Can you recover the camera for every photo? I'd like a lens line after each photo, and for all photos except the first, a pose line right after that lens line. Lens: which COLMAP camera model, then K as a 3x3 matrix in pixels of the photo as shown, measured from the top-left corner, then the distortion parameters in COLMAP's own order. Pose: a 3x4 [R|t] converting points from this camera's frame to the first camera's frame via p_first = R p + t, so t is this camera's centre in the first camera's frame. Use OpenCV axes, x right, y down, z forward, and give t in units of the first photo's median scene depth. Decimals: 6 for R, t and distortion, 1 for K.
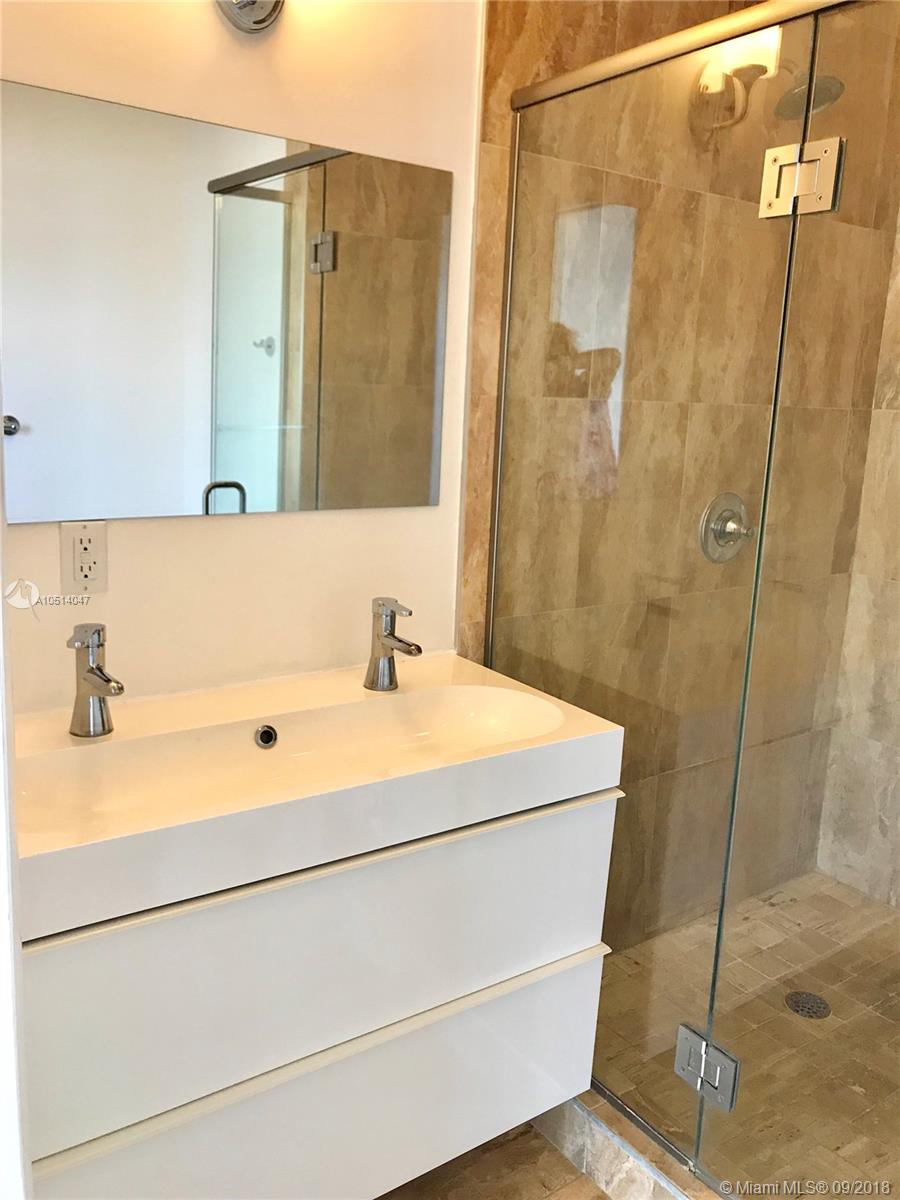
lens RADIAL K [[1003.1, 0, 446.9], [0, 1003.1, 595.8], [0, 0, 1]] dist [0.029572, -0.021324]
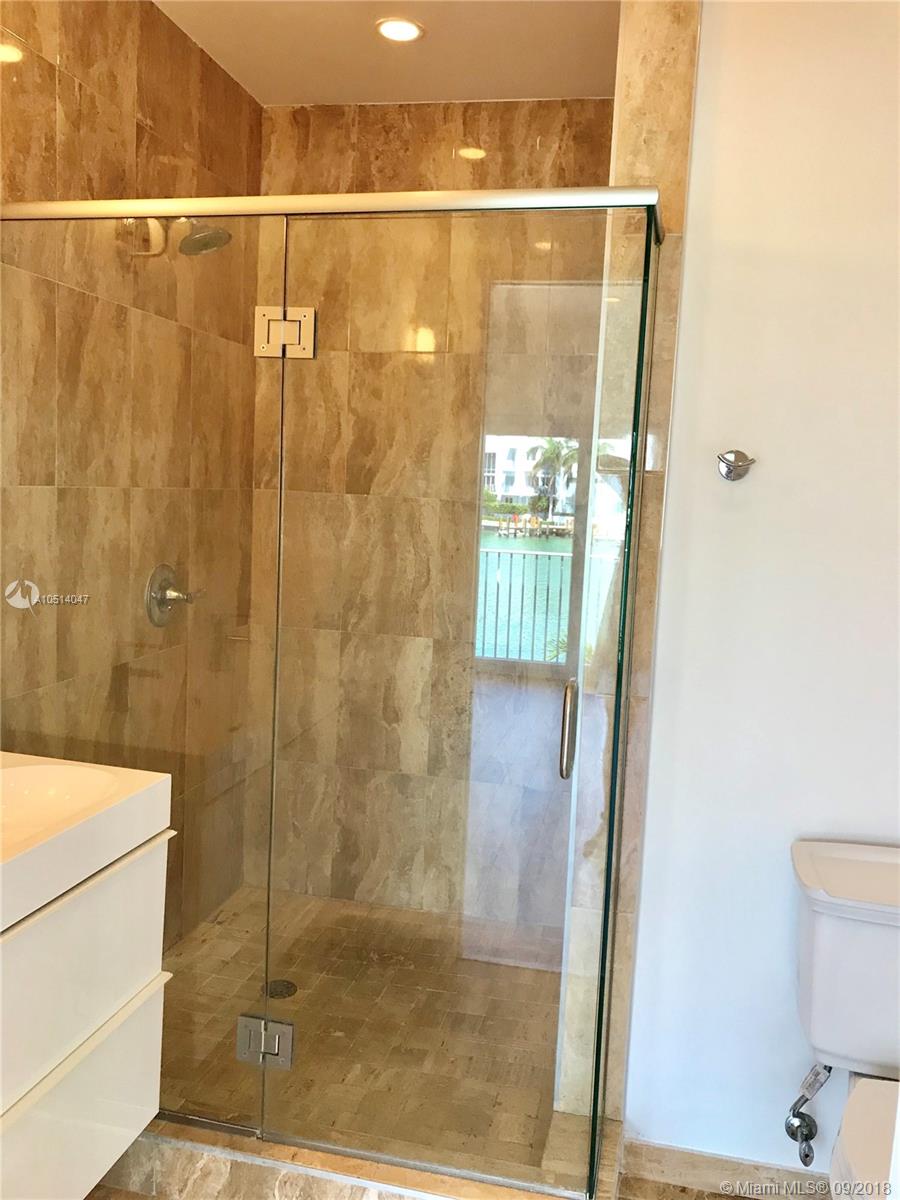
lens RADIAL K [[1003.1, 0, 458.8], [0, 1003.1, 597.3], [0, 0, 1]] dist [0.029572, -0.021324]
pose [[0.752091, -0.082426, 0.653884, -0.237532], [0.120800, 0.992581, -0.013822, -0.011059], [-0.647894, 0.089385, 0.756468, -0.079340]]
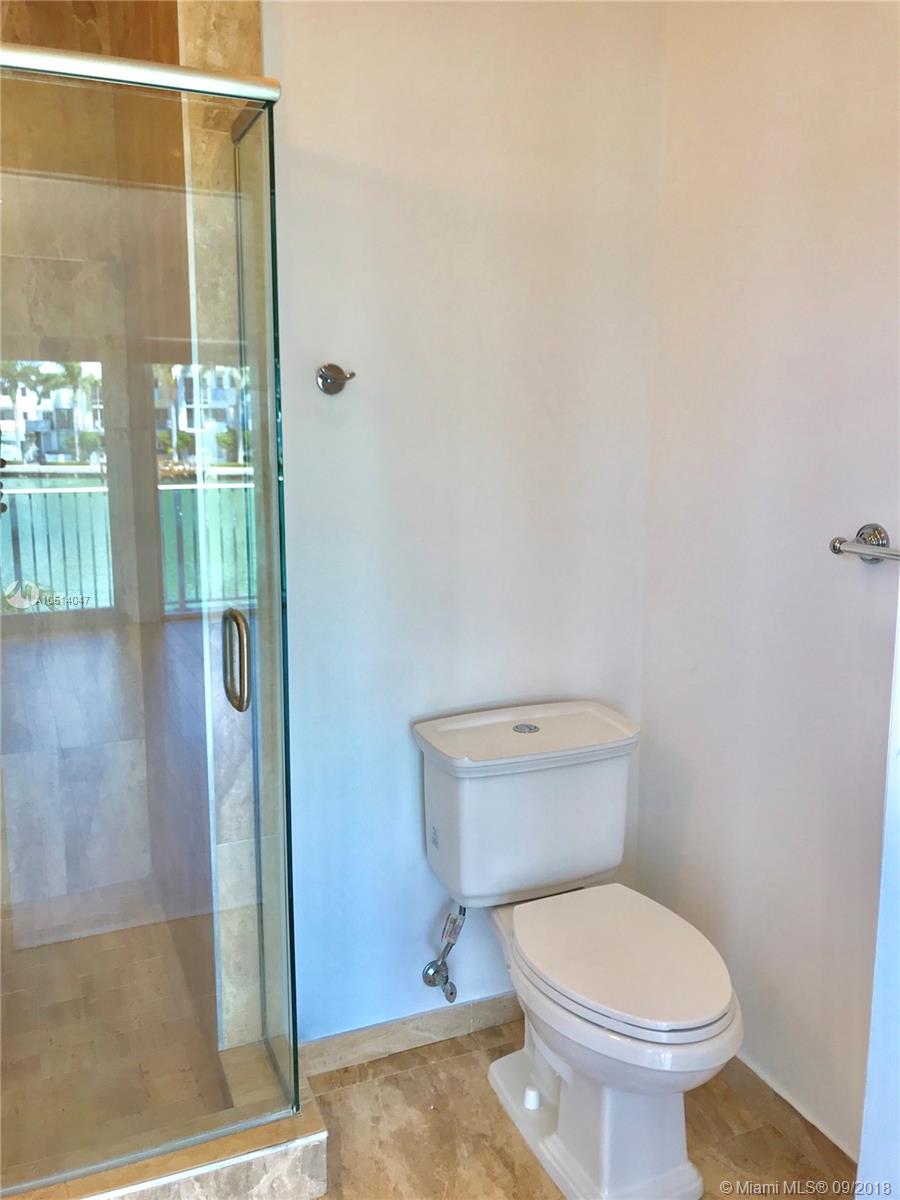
lens RADIAL K [[1003.1, 0, 453.0], [0, 1003.1, 599.9], [0, 0, 1]] dist [0.029572, -0.021324]
pose [[0.212183, -0.211060, 0.954166, -0.343679], [0.207916, 0.963793, 0.166954, -0.045059], [-0.954856, 0.162962, 0.248383, 0.125035]]
